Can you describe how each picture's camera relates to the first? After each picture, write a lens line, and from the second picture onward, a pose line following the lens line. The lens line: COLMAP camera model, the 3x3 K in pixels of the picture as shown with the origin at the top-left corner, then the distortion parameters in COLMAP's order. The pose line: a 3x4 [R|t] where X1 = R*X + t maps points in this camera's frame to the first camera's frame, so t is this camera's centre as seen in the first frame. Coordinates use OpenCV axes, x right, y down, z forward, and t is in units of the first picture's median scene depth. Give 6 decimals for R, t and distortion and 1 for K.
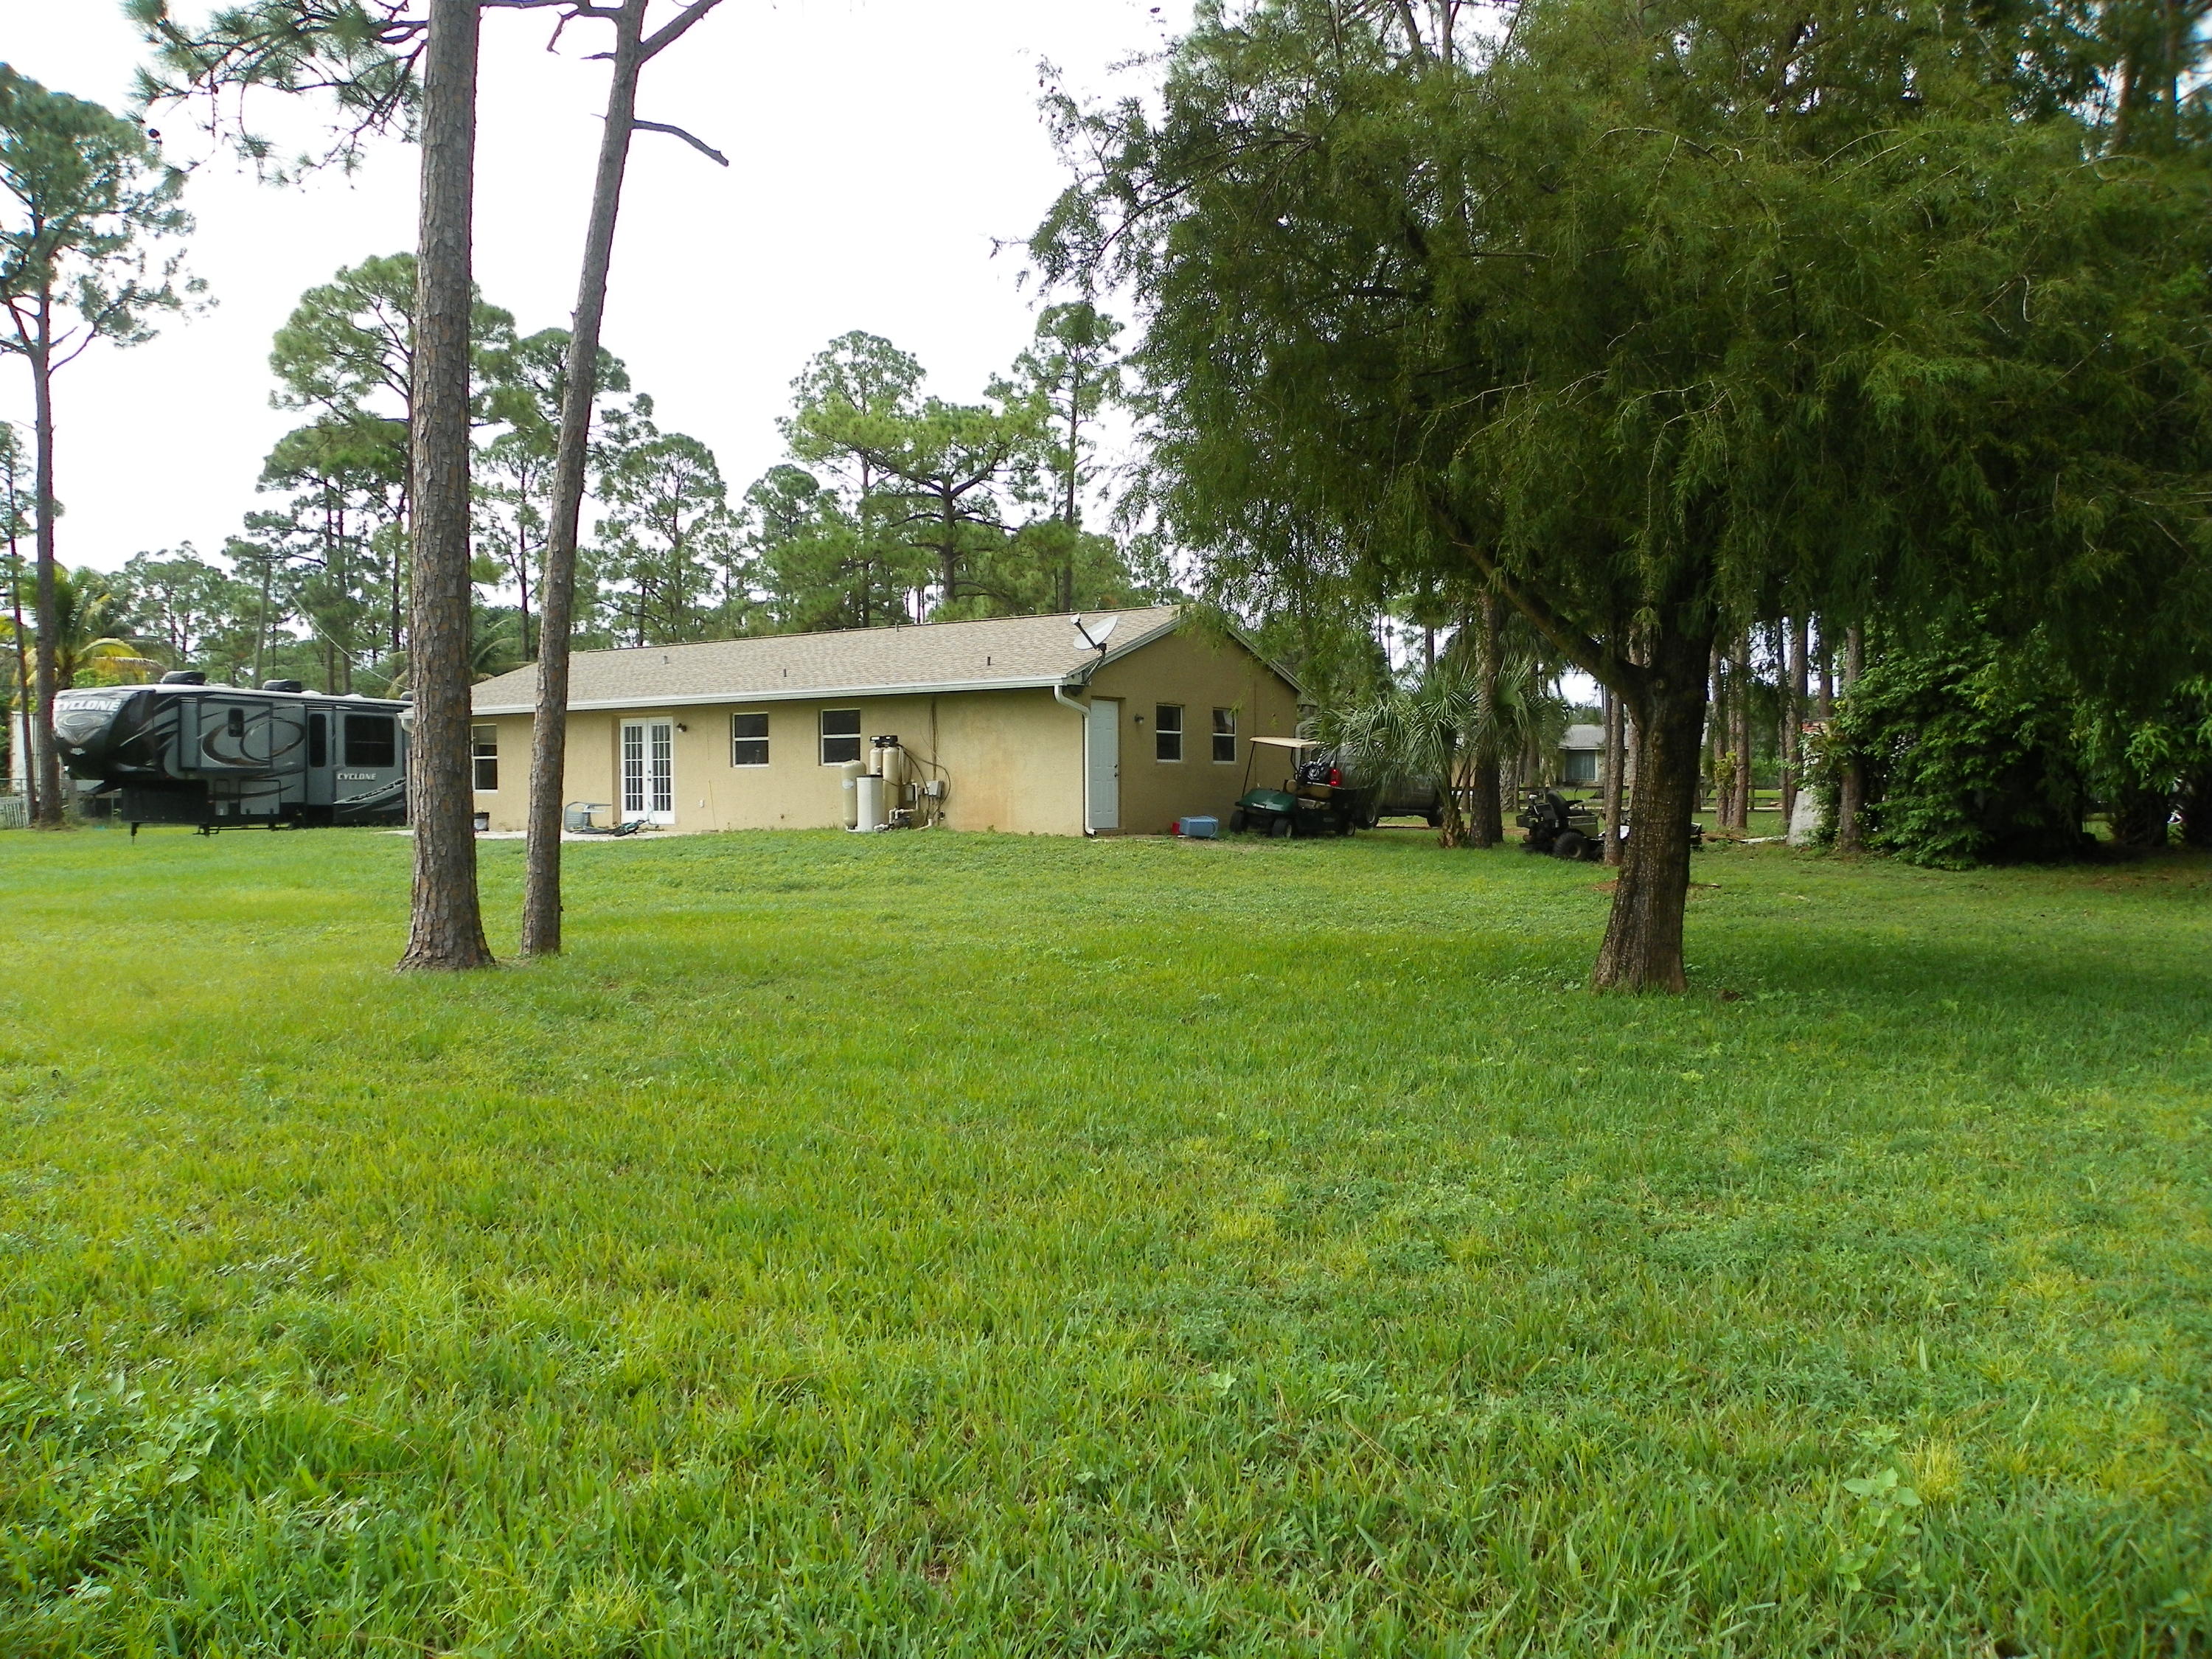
lens RADIAL K [[1653.5, 0, 1097.3], [0, 1653.5, 832.2], [0, 0, 1]] dist [-0.165368, 0.098725]
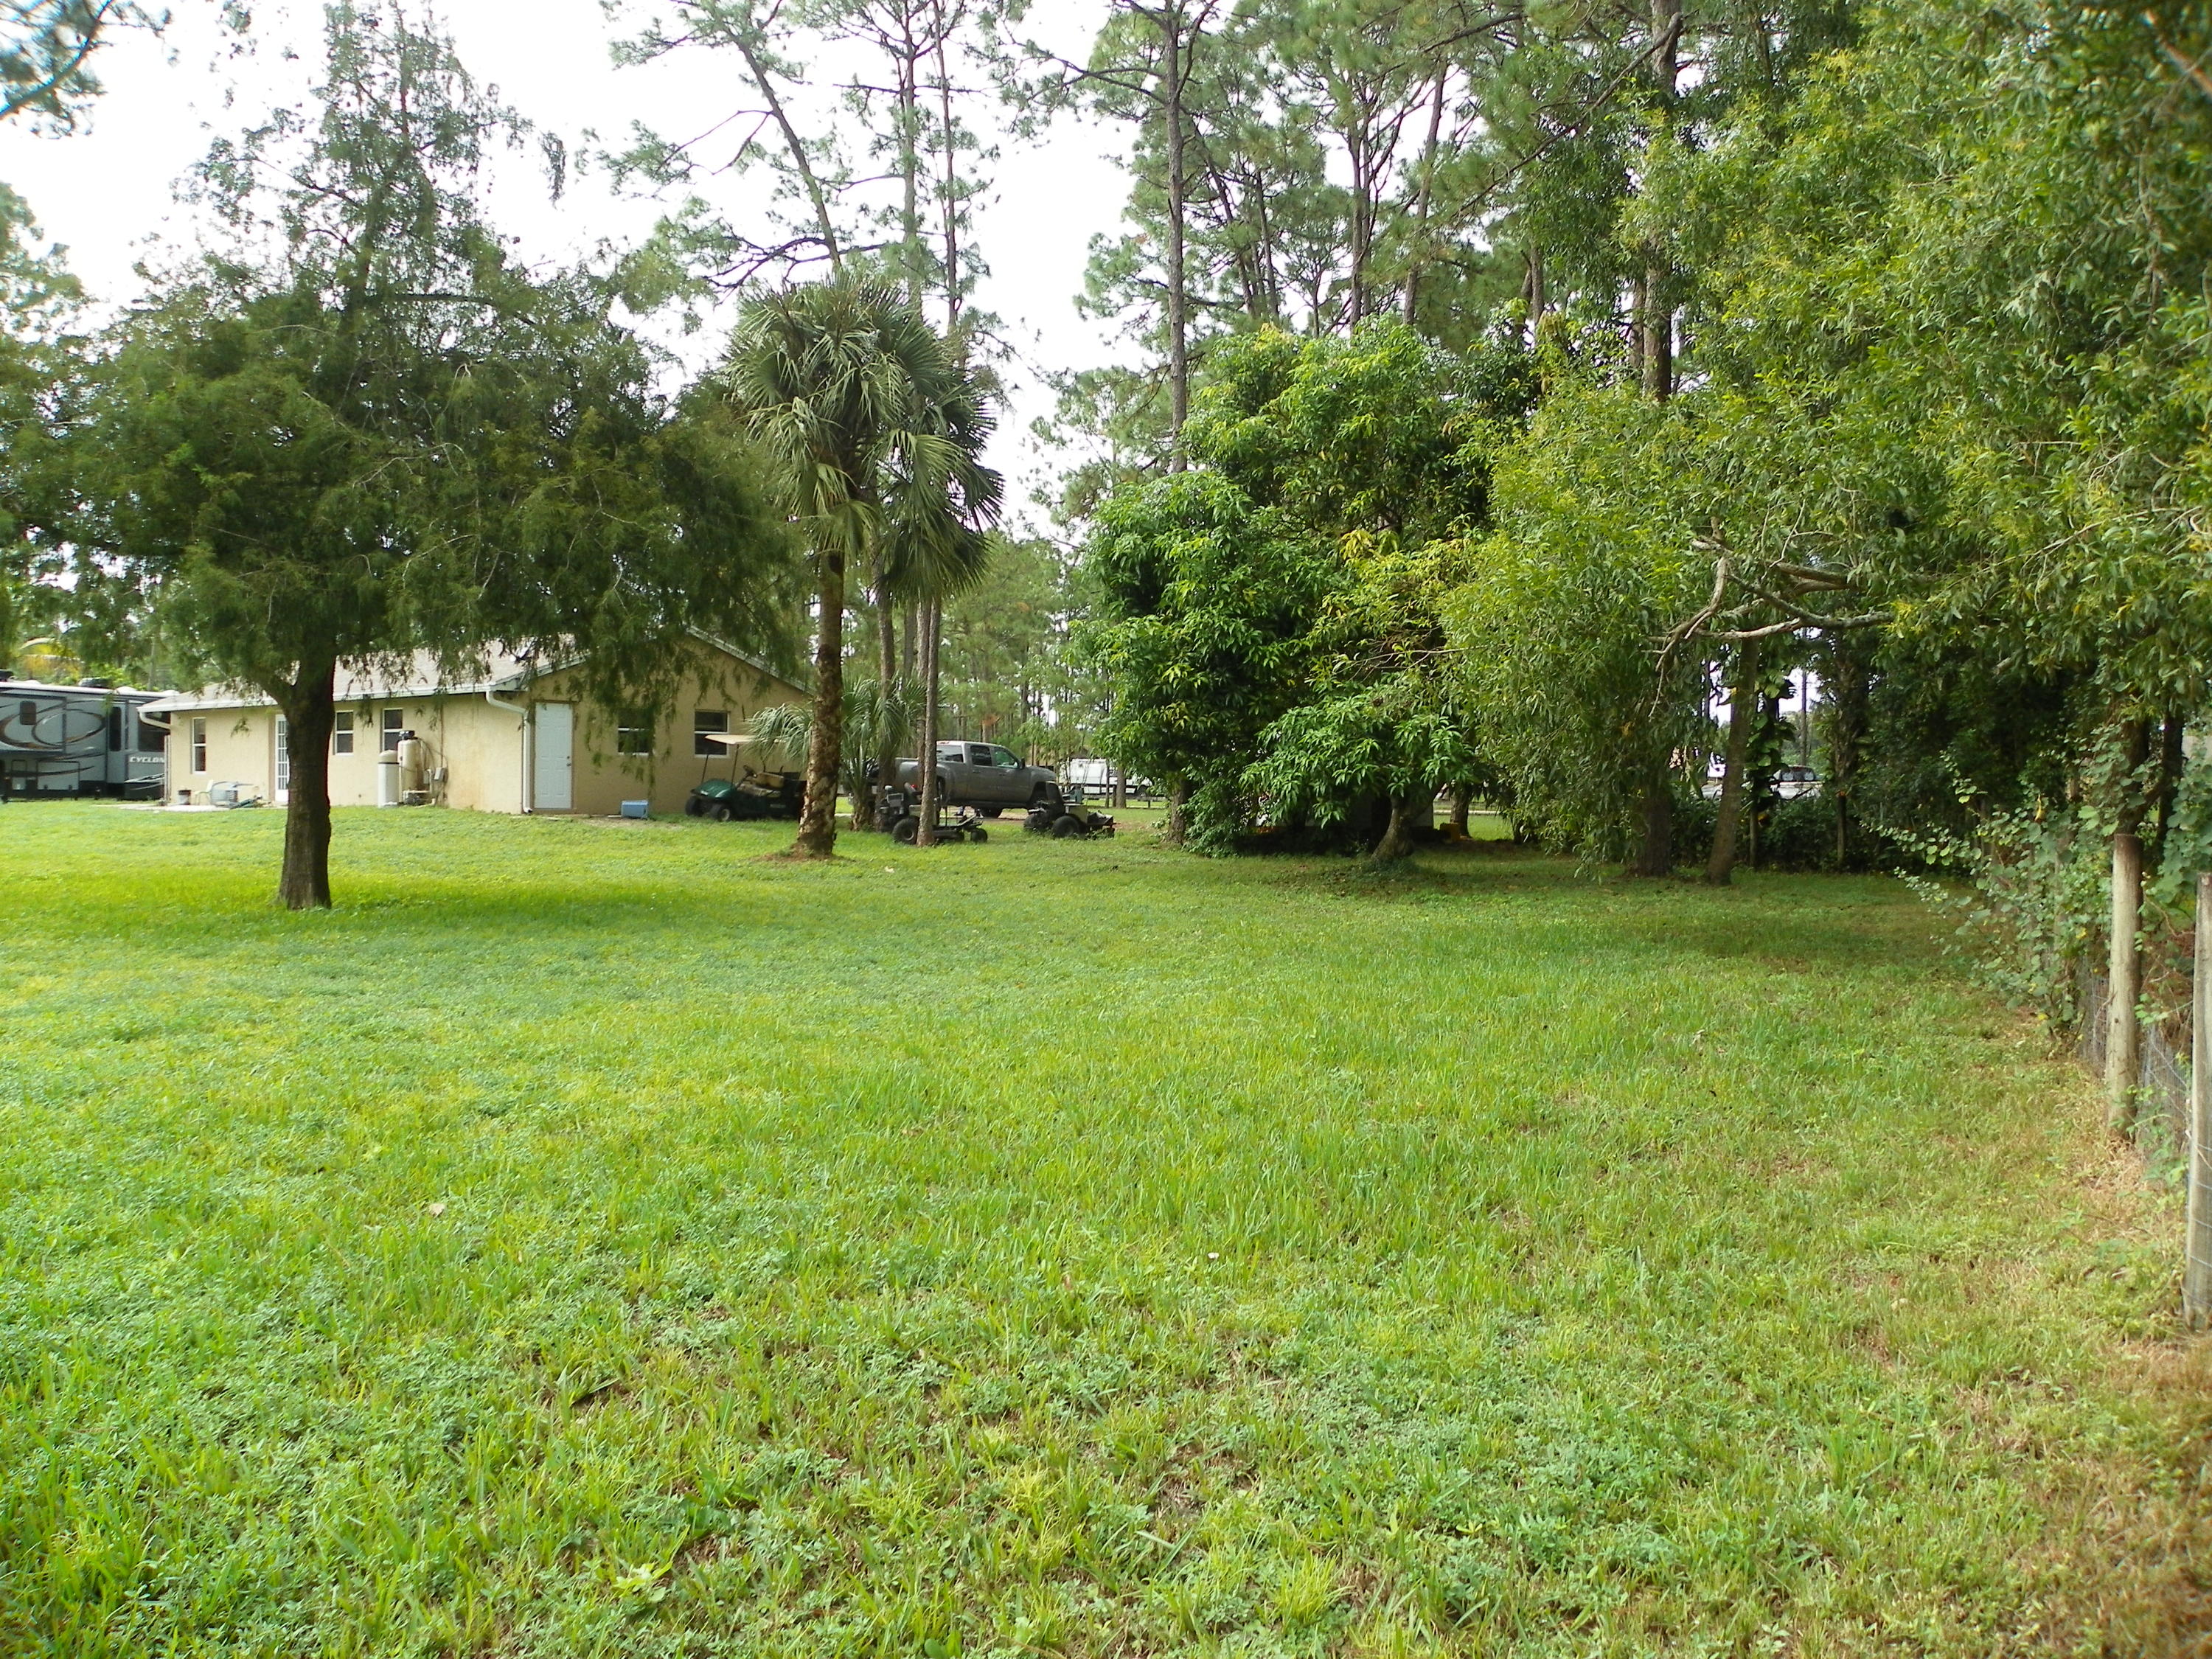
lens RADIAL K [[1653.5, 0, 1097.3], [0, 1653.5, 832.2], [0, 0, 1]] dist [-0.165368, 0.098725]
pose [[0.995642, 0.021315, -0.090792, 0.393968], [-0.021595, 0.999765, -0.002112, 0.007020], [0.090726, 0.004064, 0.995868, -0.118973]]
